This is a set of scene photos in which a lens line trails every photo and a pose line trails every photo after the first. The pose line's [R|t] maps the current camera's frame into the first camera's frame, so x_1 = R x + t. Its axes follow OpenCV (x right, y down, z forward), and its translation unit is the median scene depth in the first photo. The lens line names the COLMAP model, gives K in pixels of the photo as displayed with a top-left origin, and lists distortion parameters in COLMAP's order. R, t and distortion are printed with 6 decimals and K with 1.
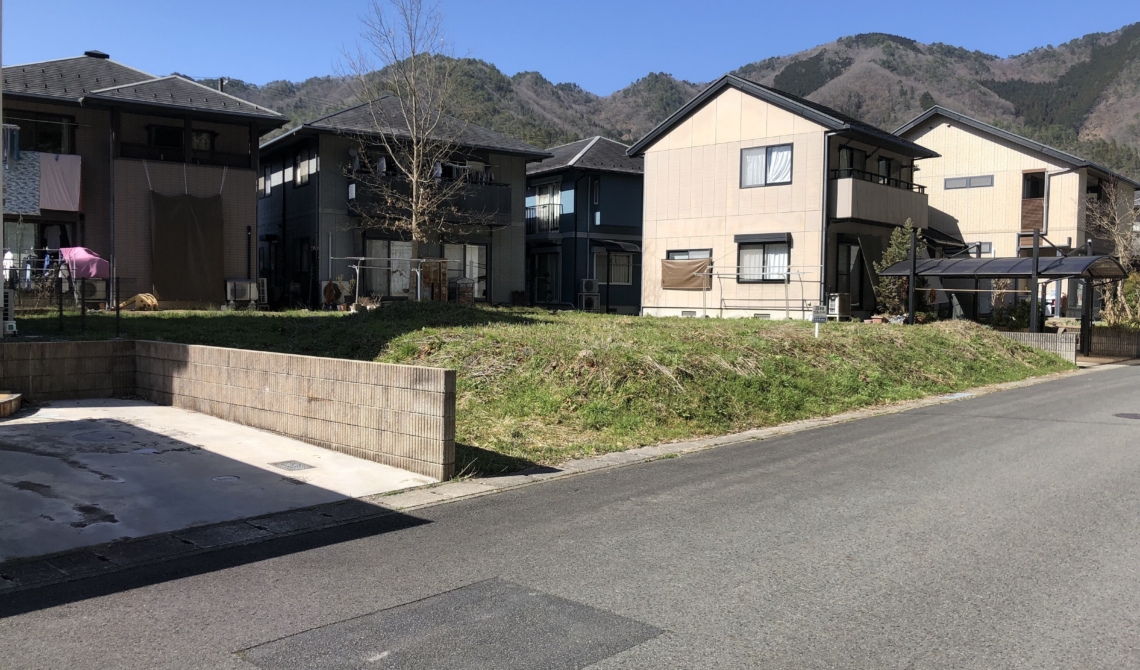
lens RADIAL K [[933.4, 0, 570.0], [0, 933.4, 335.0], [0, 0, 1]] dist [0.029073, -0.012423]
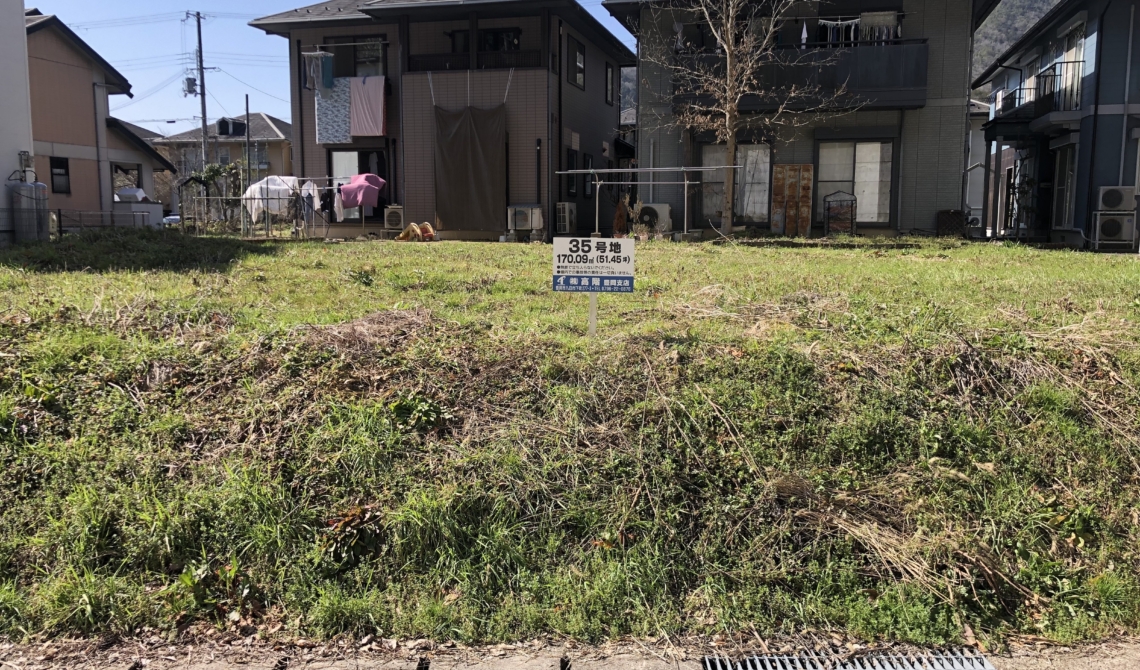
lens RADIAL K [[933.4, 0, 570.0], [0, 933.4, 335.0], [0, 0, 1]] dist [0.029073, -0.012423]
pose [[0.678654, 0.077056, -0.730404, 0.290364], [-0.019958, 0.996049, 0.086537, -0.015901], [0.734187, -0.044151, 0.677511, 0.458752]]
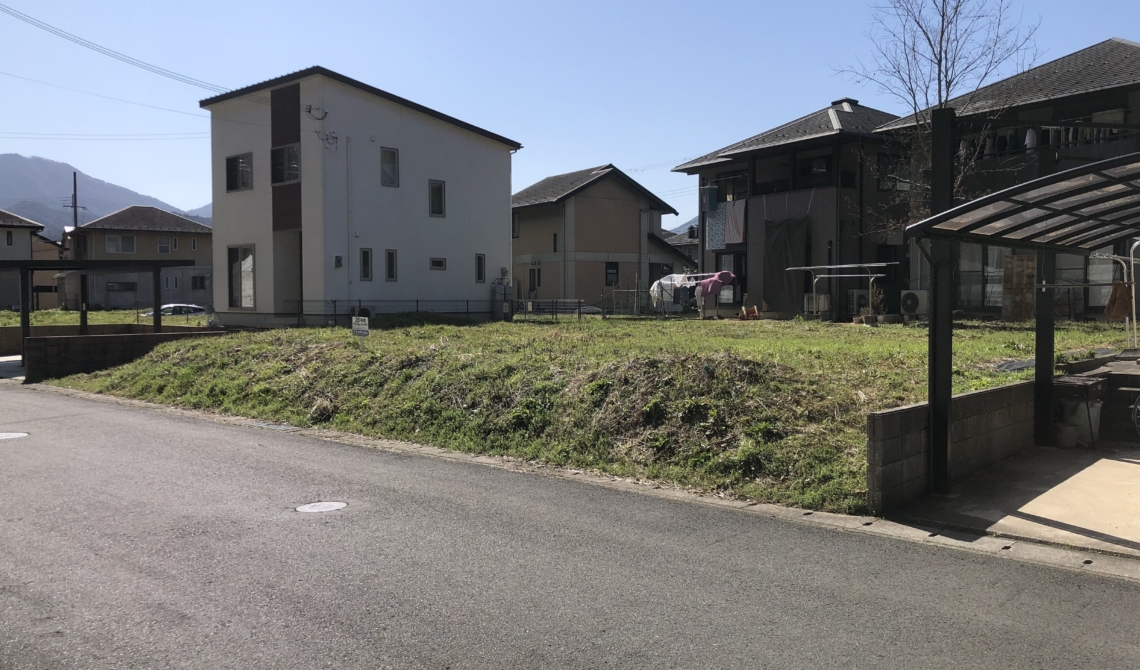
lens RADIAL K [[933.4, 0, 570.0], [0, 933.4, 335.0], [0, 0, 1]] dist [0.029073, -0.012423]
pose [[0.008076, 0.023805, -0.999684, 0.701393], [-0.034543, 0.999127, 0.023513, -0.026010], [0.999371, 0.034342, 0.008891, 0.709216]]
